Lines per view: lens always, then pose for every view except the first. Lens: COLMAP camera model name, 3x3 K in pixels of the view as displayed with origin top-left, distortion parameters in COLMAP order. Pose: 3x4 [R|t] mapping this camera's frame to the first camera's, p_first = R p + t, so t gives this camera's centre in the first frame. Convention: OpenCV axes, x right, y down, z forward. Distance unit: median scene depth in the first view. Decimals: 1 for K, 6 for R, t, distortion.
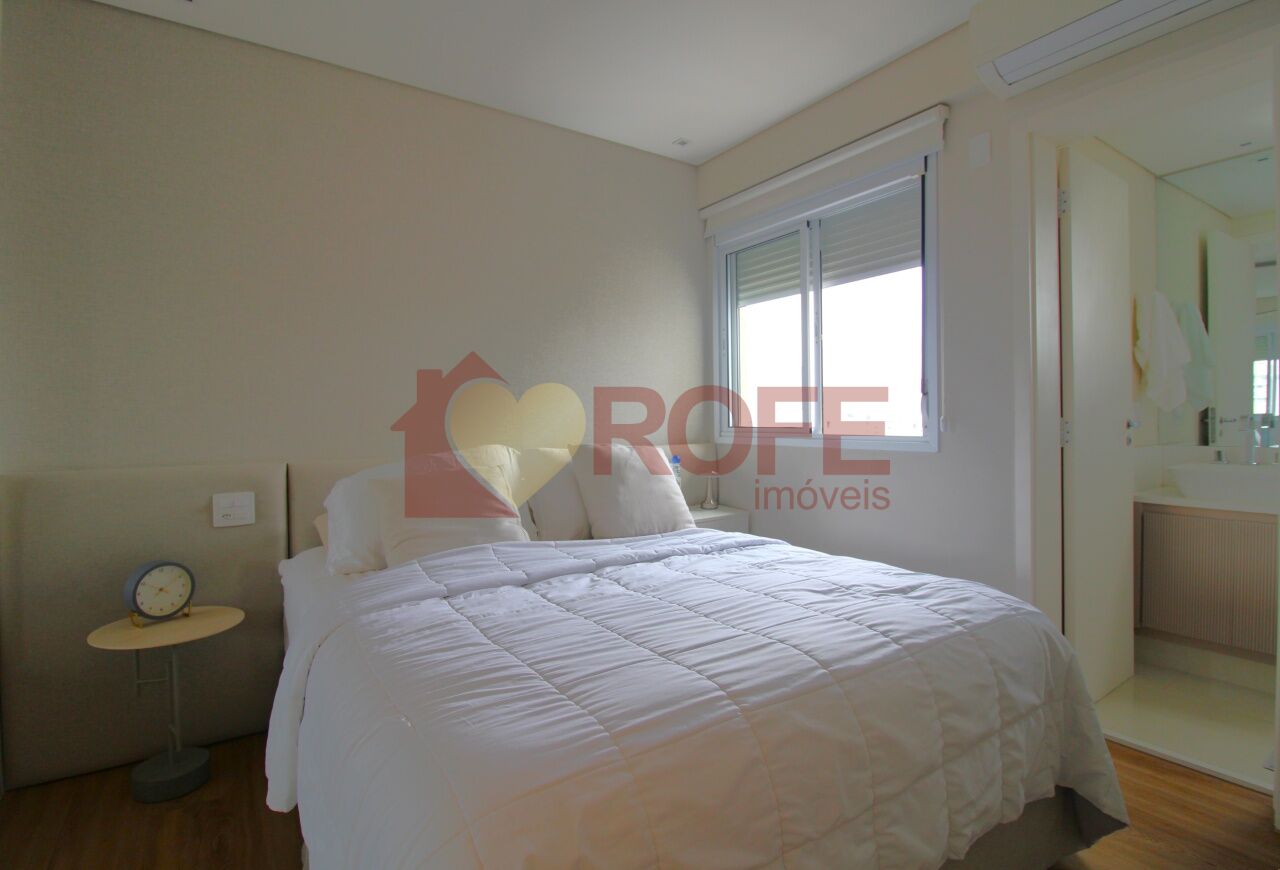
lens RADIAL K [[632.9, 0, 638.7], [0, 632.9, 430.5], [0, 0, 1]] dist [0.005704, -0.000583]
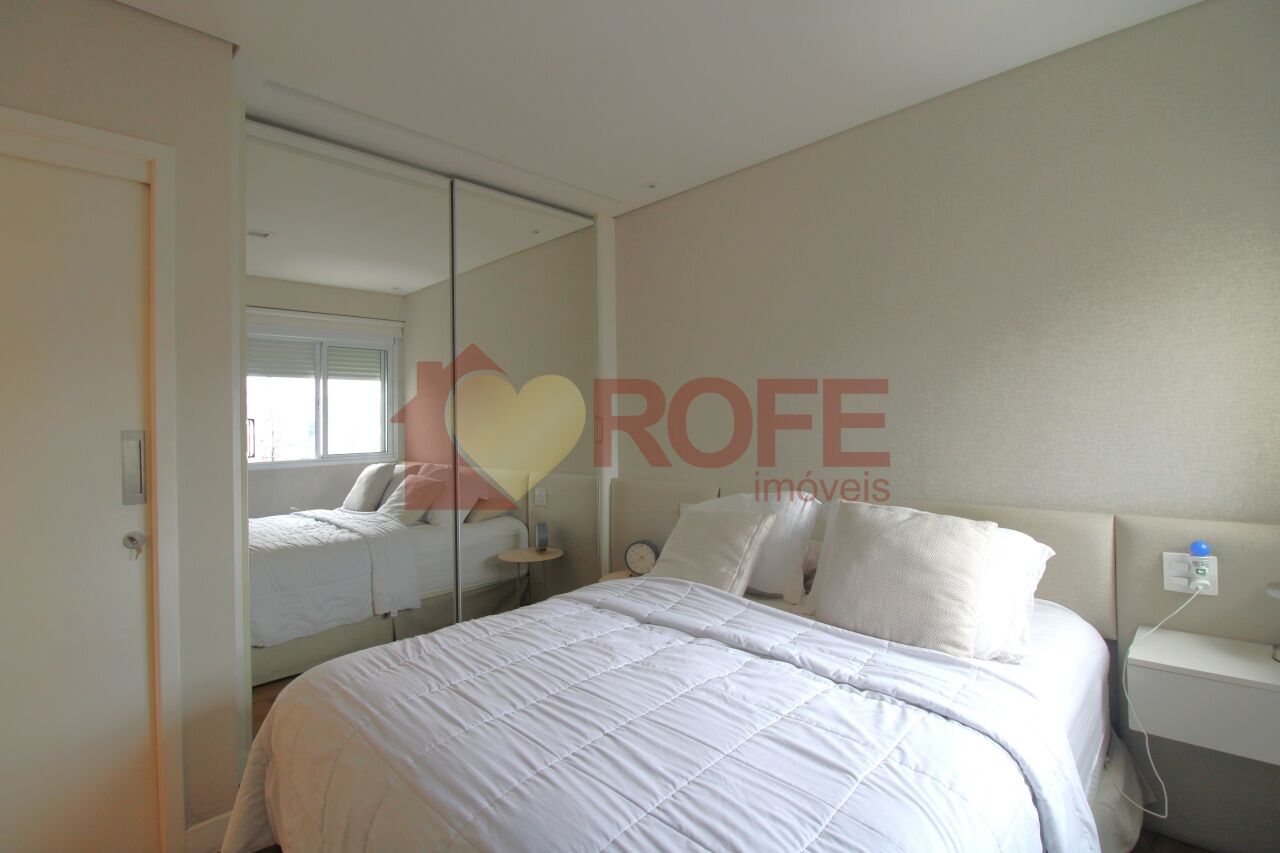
lens RADIAL K [[611.2, 0, 635.3], [0, 611.2, 422.7], [0, 0, 1]] dist [-0.010907, -0.003534]
pose [[0.173334, 0.006715, -0.984840, 0.634838], [0.001304, 0.999974, 0.007048, -0.087335], [0.984862, -0.002506, 0.173321, 0.565760]]
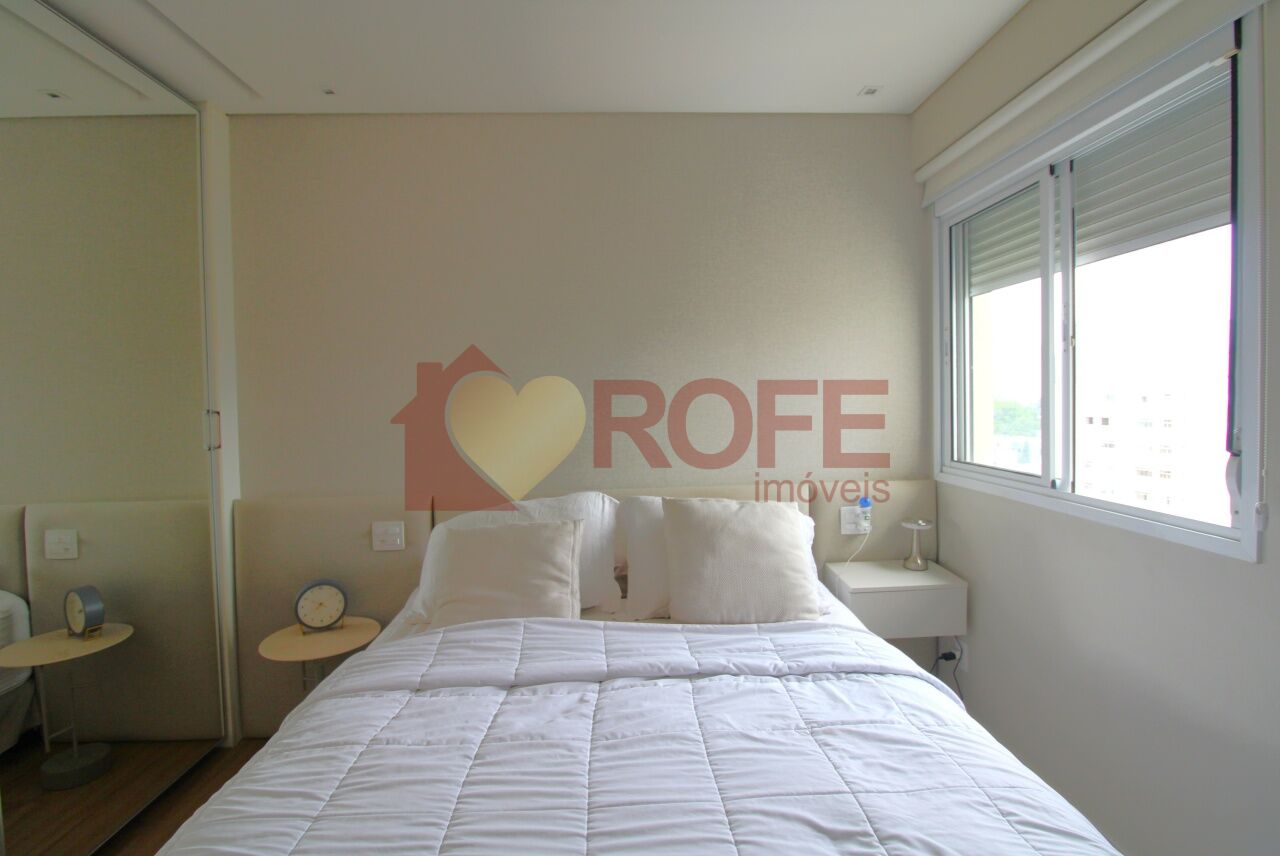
lens RADIAL K [[611.2, 0, 649.0], [0, 611.2, 422.7], [0, 0, 1]] dist [-0.010907, -0.003534]
pose [[0.852111, 0.019375, -0.523002, 0.293034], [0.001192, 0.999240, 0.038959, -0.107575], [0.523359, -0.033820, 0.851441, 0.285399]]
